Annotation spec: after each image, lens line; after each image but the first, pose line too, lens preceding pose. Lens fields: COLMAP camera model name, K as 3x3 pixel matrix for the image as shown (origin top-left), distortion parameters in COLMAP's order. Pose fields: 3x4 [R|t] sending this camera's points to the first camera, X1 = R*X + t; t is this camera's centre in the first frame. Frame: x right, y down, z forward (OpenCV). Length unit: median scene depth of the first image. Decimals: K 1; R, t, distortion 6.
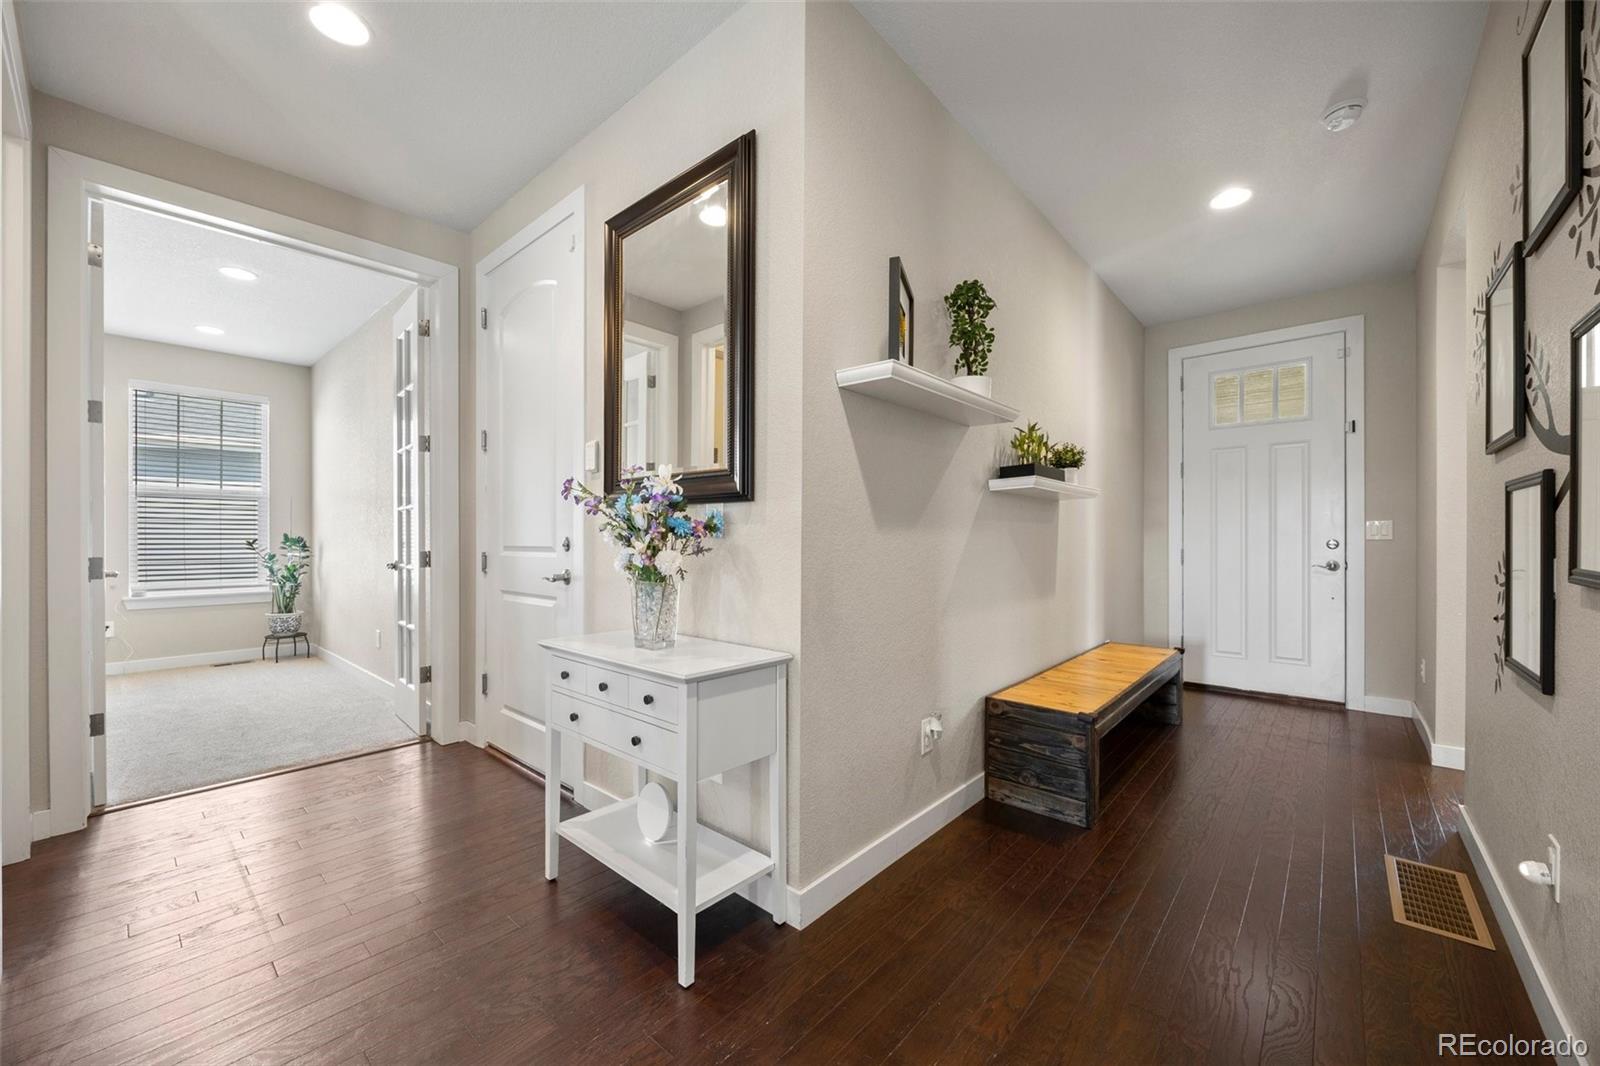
lens RADIAL K [[614.0, 0, 795.6], [0, 614.0, 539.3], [0, 0, 1]] dist [0.000601, -0.000142]
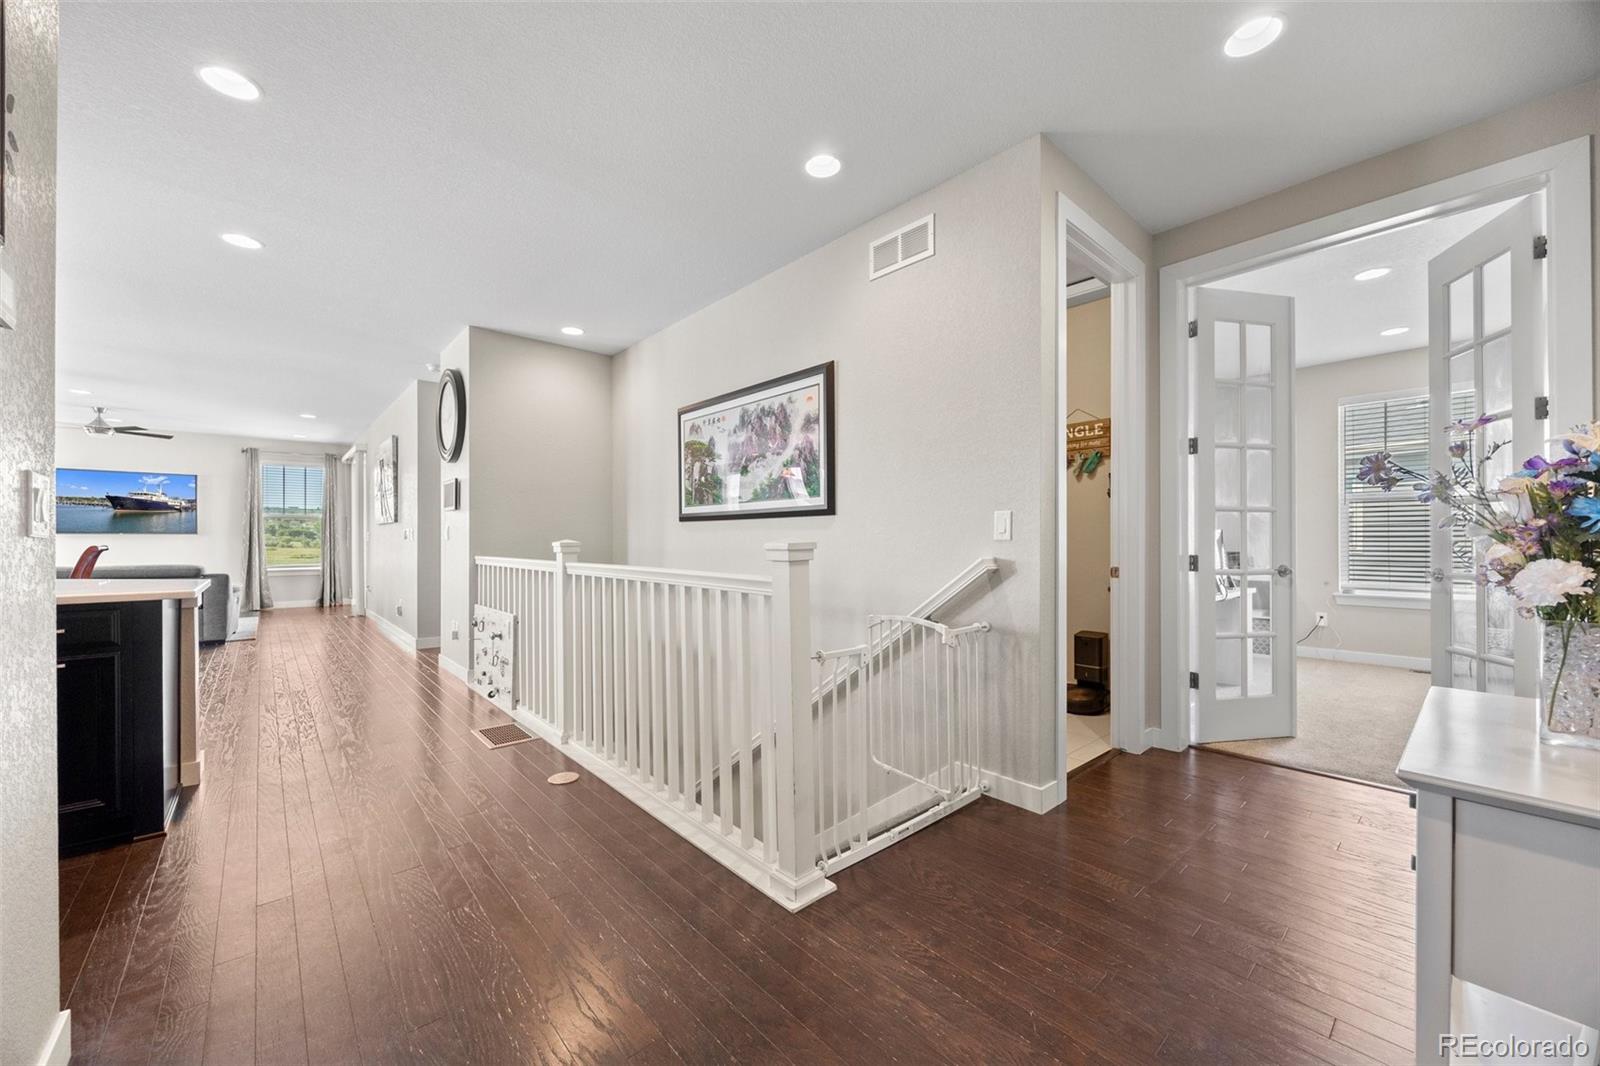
lens RADIAL K [[614.0, 0, 797.3], [0, 614.0, 539.1], [0, 0, 1]] dist [0.000601, -0.000142]
pose [[-0.124928, -0.006437, -0.992145, 0.193833], [0.003658, 0.999969, -0.006949, 0.000200], [0.992159, -0.004497, -0.124901, 0.199413]]
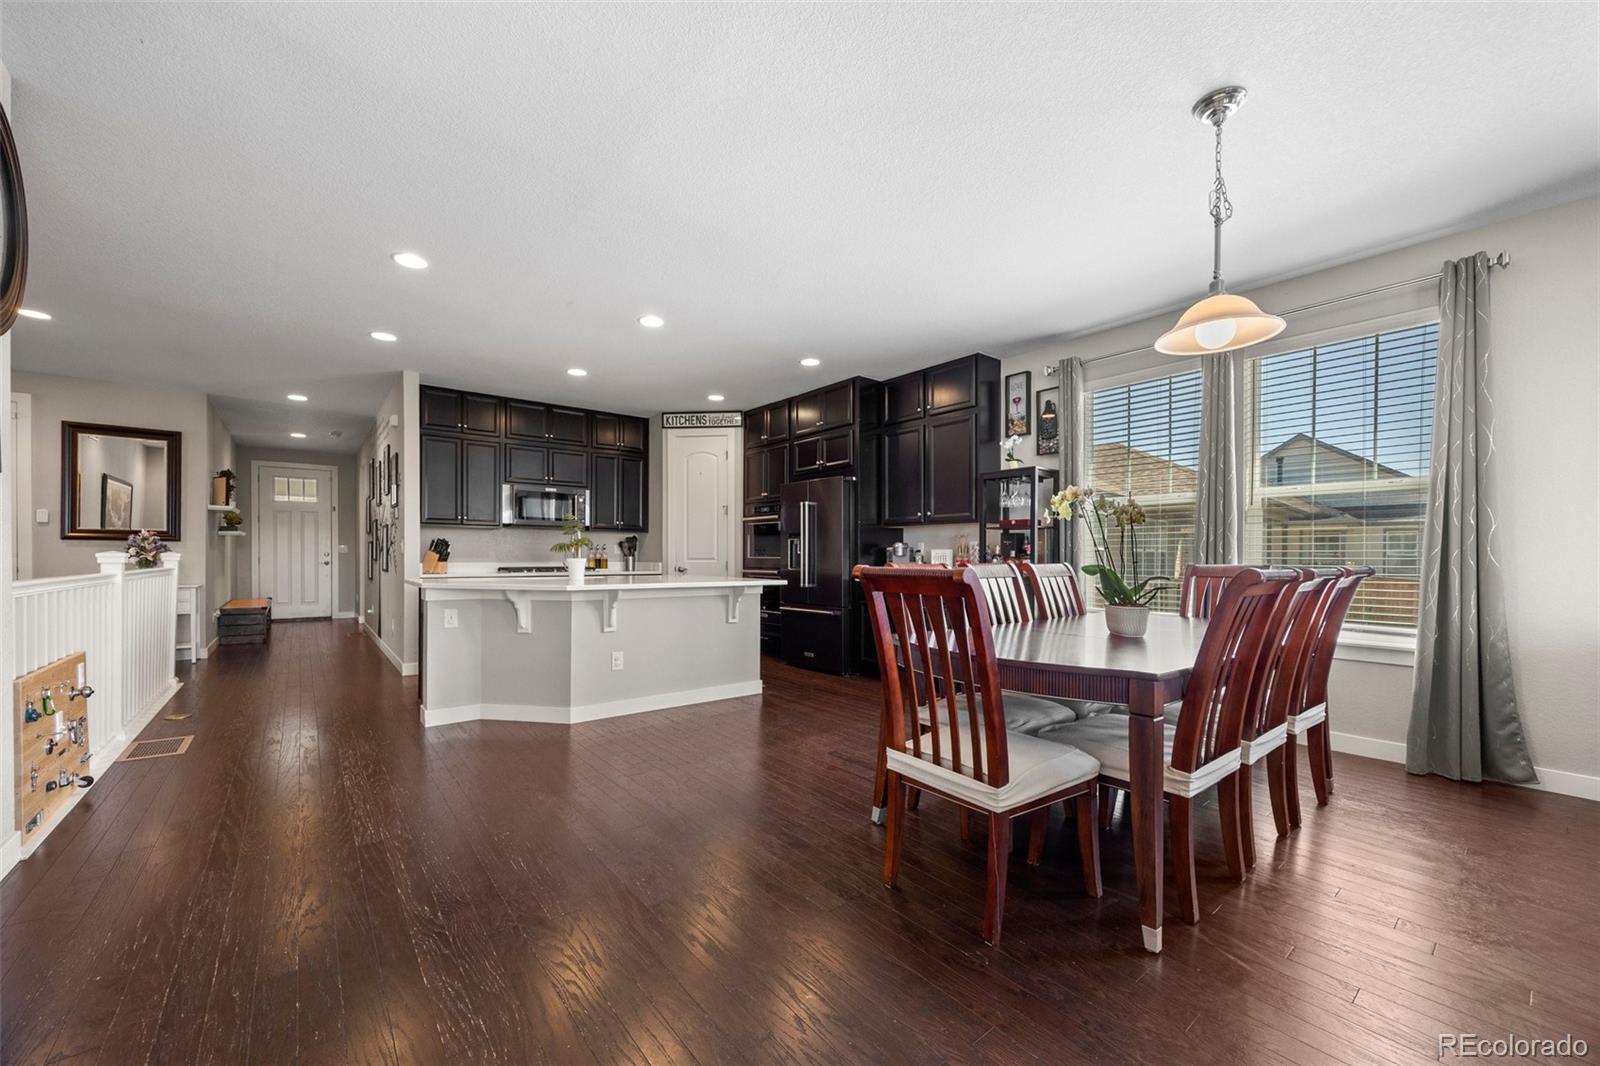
lens RADIAL K [[614.0, 0, 791.5], [0, 614.0, 561.8], [0, 0, 1]] dist [0.000601, -0.000142]
pose [[0.172847, -0.011398, 0.984883, -1.382001], [-0.006930, 0.999894, 0.012788, -0.007891], [-0.984924, -0.009036, 0.172750, -1.420131]]
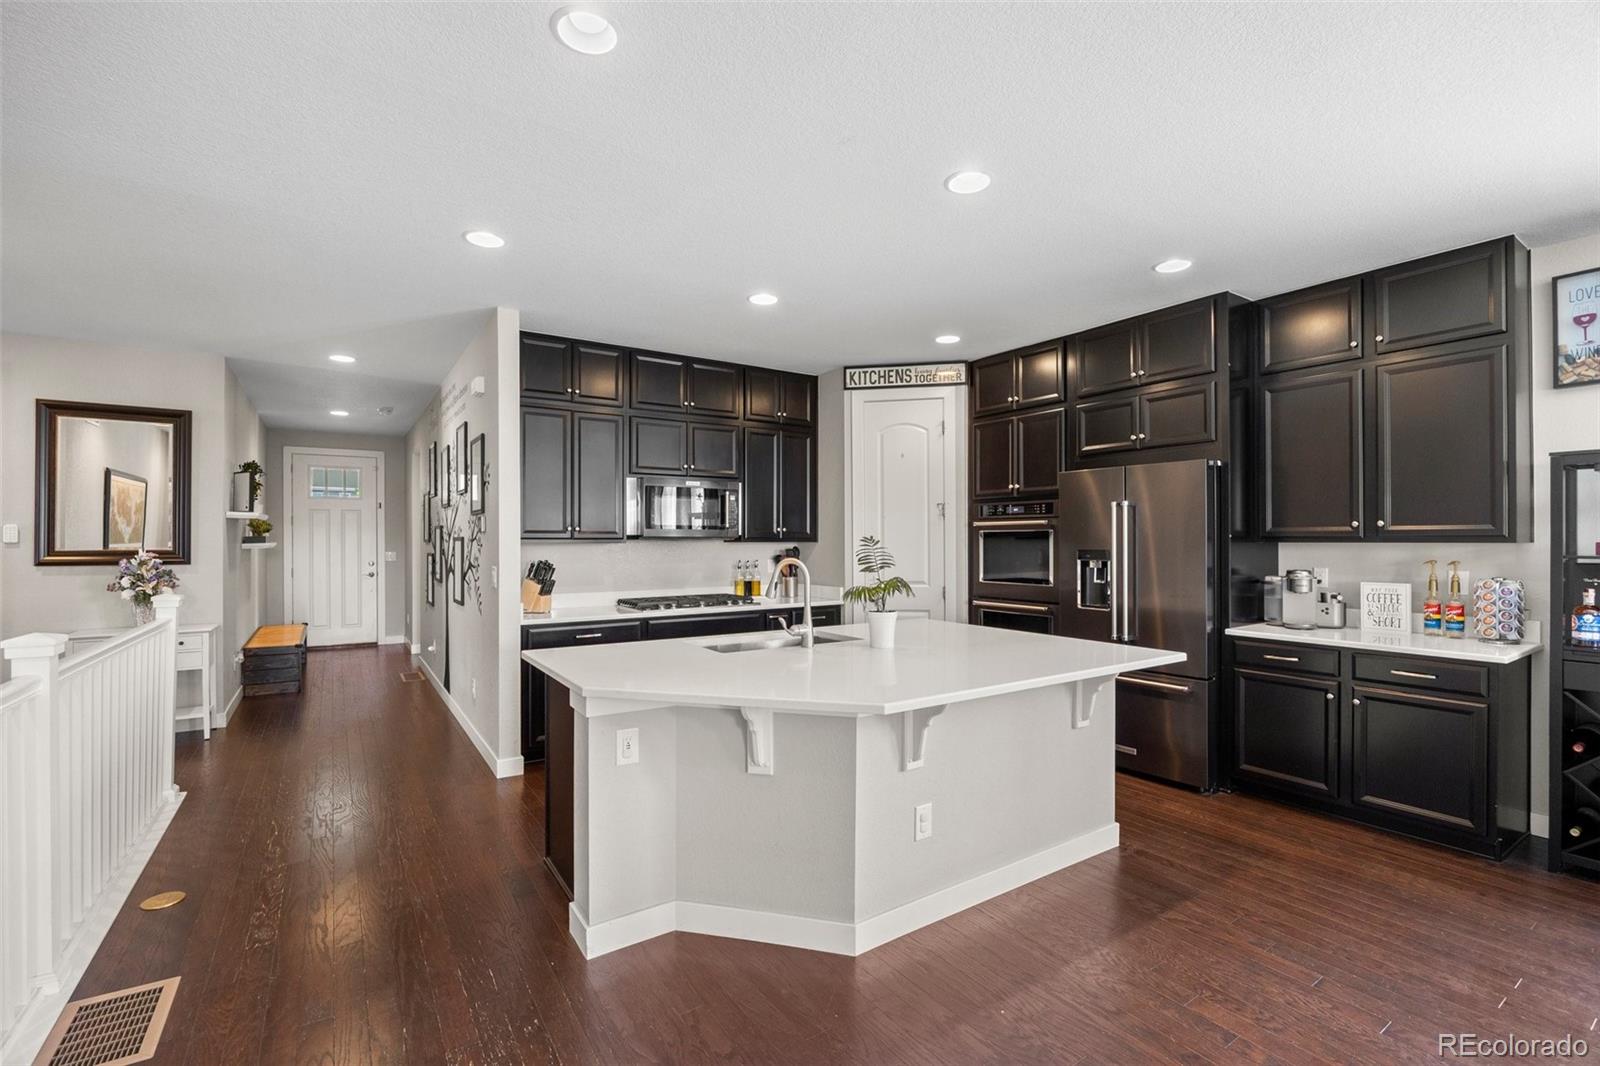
lens RADIAL K [[694.8, 0, 795.7], [0, 694.8, 544.3], [0, 0, 1]] dist [-0.014289, 0.001271]
pose [[0.255810, -0.007326, 0.966699, -1.013017], [-0.001319, 0.999968, 0.007927, -0.080609], [-0.966726, -0.003303, 0.255792, -0.972301]]
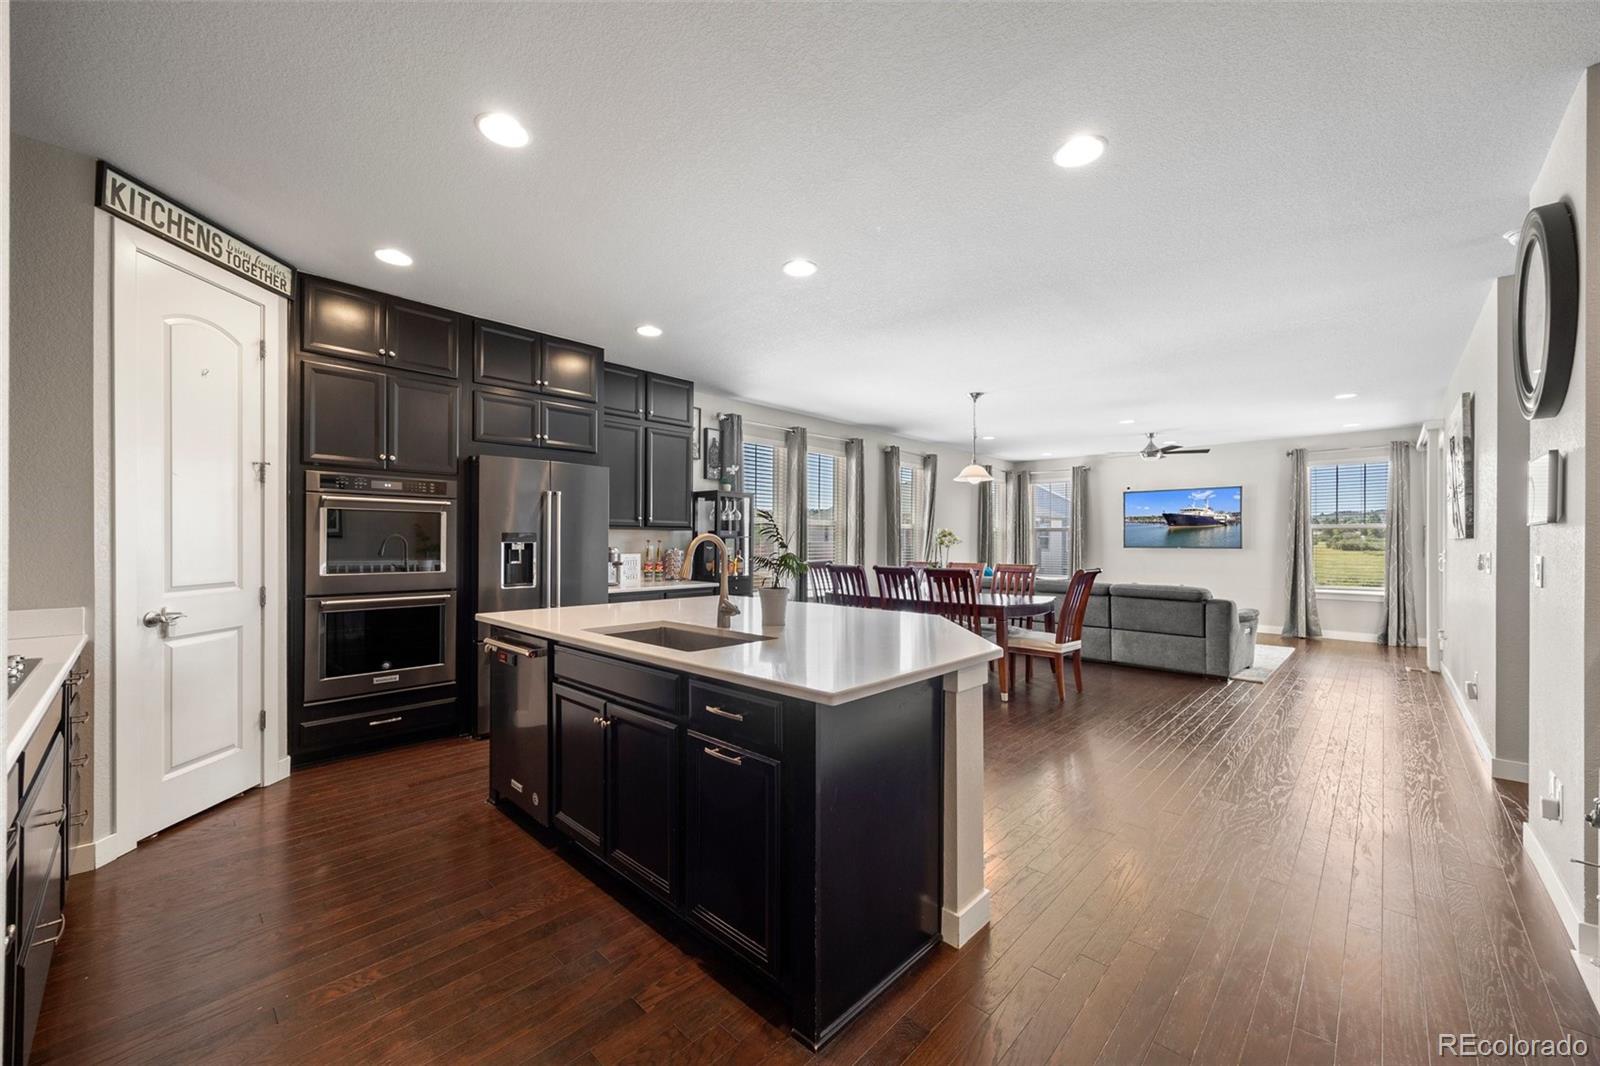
lens RADIAL K [[614.0, 0, 802.9], [0, 614.0, 540.6], [0, 0, 1]] dist [0.000601, -0.000142]
pose [[-0.999373, -0.008866, 0.034290, -0.336328], [-0.009000, 0.999952, -0.003767, -0.050399], [-0.034255, -0.004073, -0.999405, -0.090606]]
